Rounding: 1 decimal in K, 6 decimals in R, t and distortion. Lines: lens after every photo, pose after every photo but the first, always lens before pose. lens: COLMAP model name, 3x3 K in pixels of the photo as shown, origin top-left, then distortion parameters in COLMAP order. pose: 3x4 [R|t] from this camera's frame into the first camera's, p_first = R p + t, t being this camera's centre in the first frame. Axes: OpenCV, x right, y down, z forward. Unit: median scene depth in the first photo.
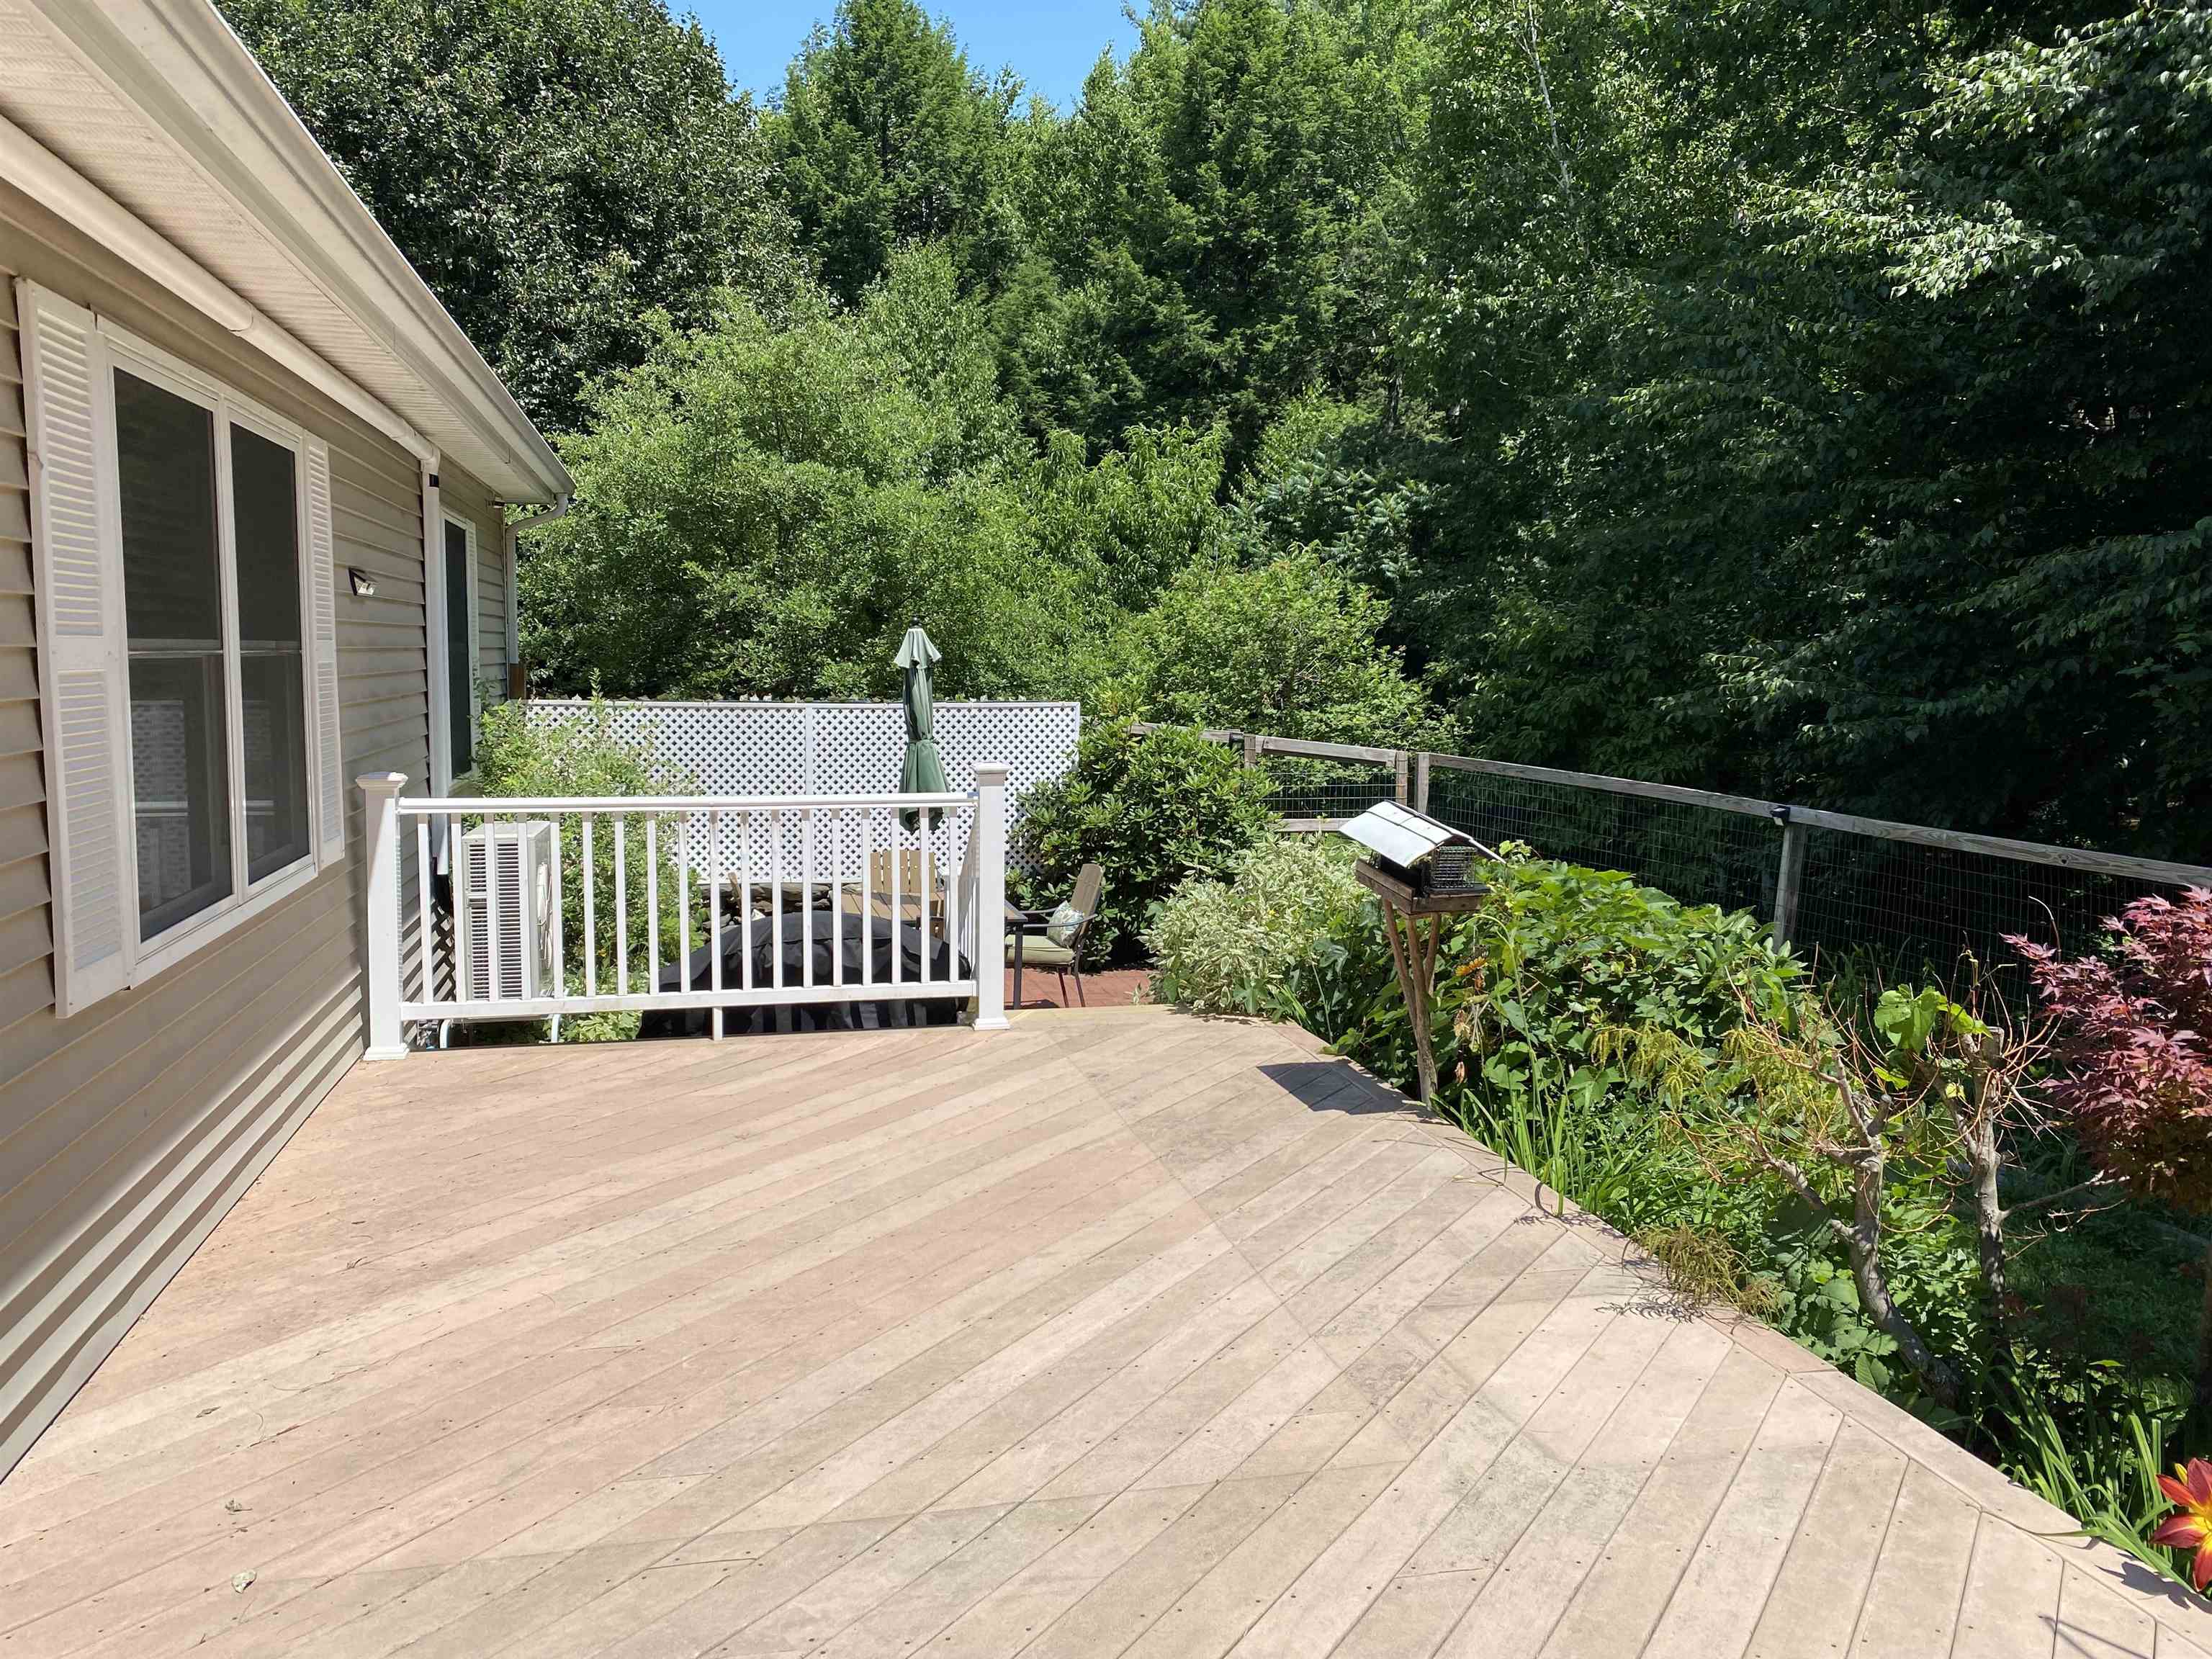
lens RADIAL K [[1655.9, 0, 1106.1], [0, 1655.9, 833.1], [0, 0, 1]] dist [0.001326, -0.010840]
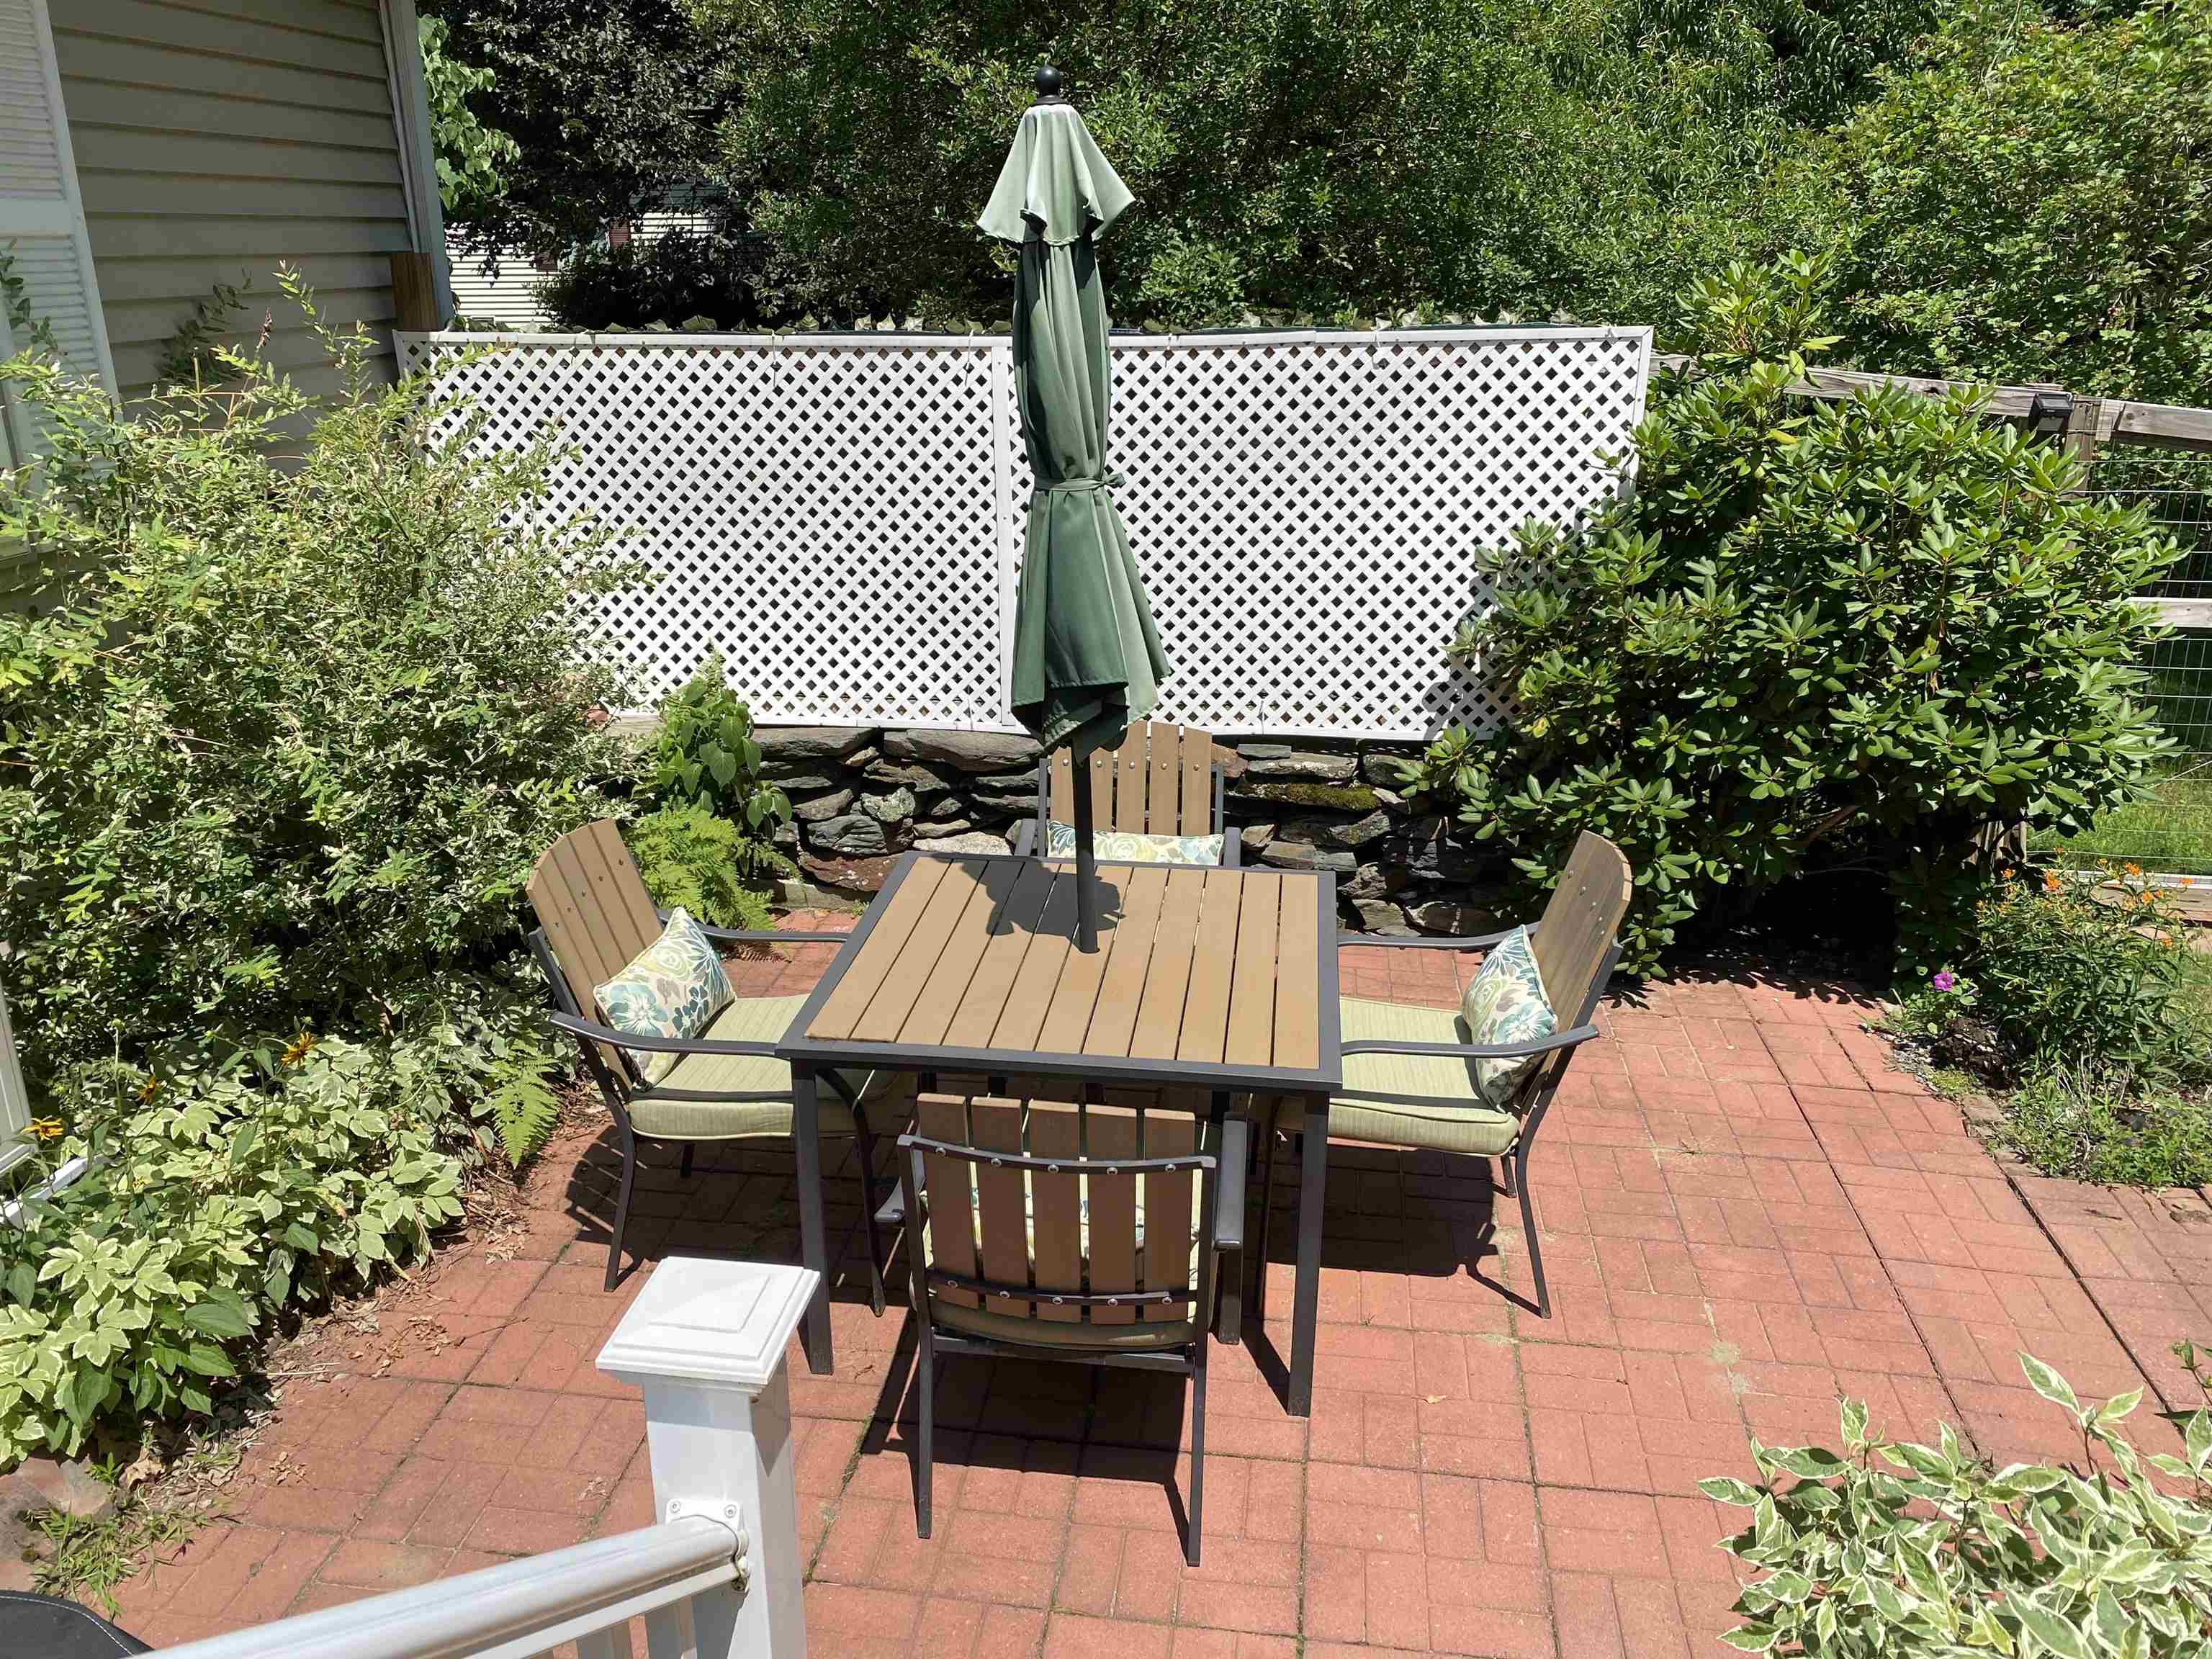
lens RADIAL K [[1655.9, 0, 1095.5], [0, 1655.9, 820.9], [0, 0, 1]] dist [0.001326, -0.010840]
pose [[0.933040, 0.098324, -0.346075, 0.009012], [-0.016789, 0.972781, 0.231115, -0.053476], [0.359380, -0.209830, 0.909295, 0.564983]]
